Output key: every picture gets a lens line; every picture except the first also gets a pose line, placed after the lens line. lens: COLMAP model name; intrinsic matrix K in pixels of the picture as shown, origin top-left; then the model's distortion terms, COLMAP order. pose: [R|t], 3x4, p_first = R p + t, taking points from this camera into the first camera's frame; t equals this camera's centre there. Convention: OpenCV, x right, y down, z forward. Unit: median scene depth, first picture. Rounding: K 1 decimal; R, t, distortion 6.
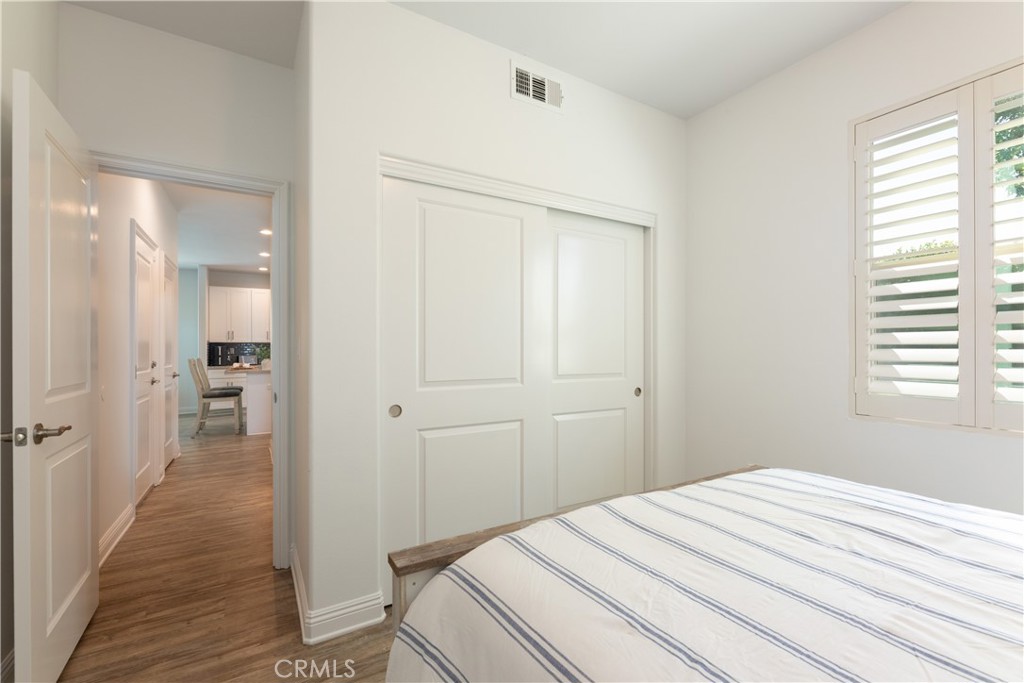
lens RADIAL K [[425.7, 0, 504.9], [0, 425.7, 348.6], [0, 0, 1]] dist [0.000015, 0.000060]
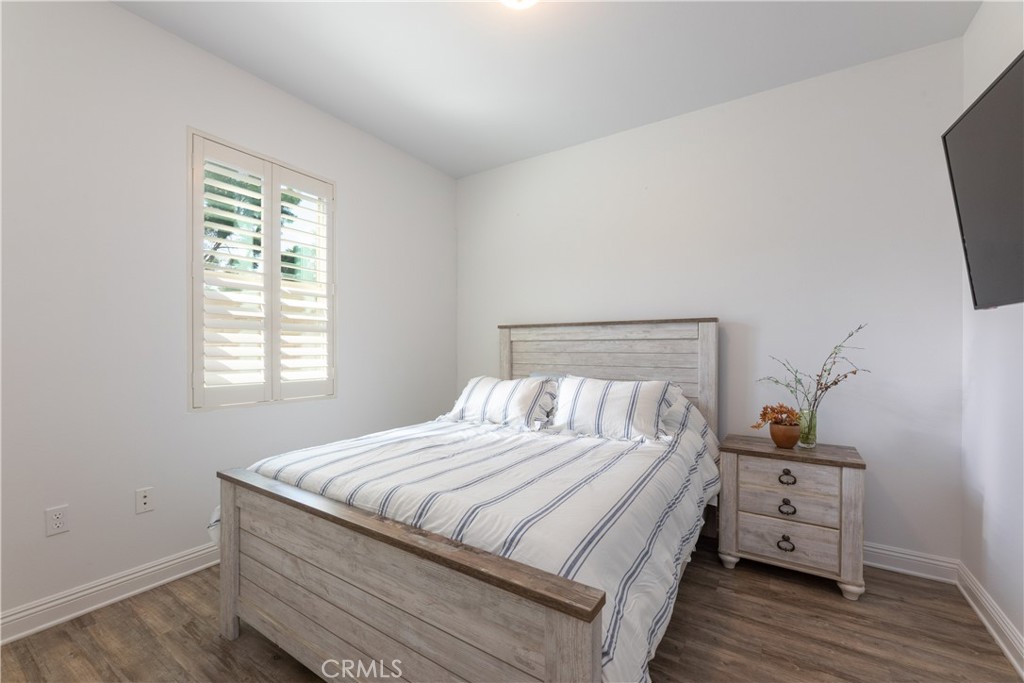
lens RADIAL K [[425.7, 0, 504.9], [0, 425.7, 348.6], [0, 0, 1]] dist [0.000015, 0.000060]
pose [[-0.419906, -0.005392, 0.907552, -0.999487], [-0.011845, 0.999930, 0.000461, 0.006219], [-0.907490, -0.010556, -0.419940, 1.611213]]
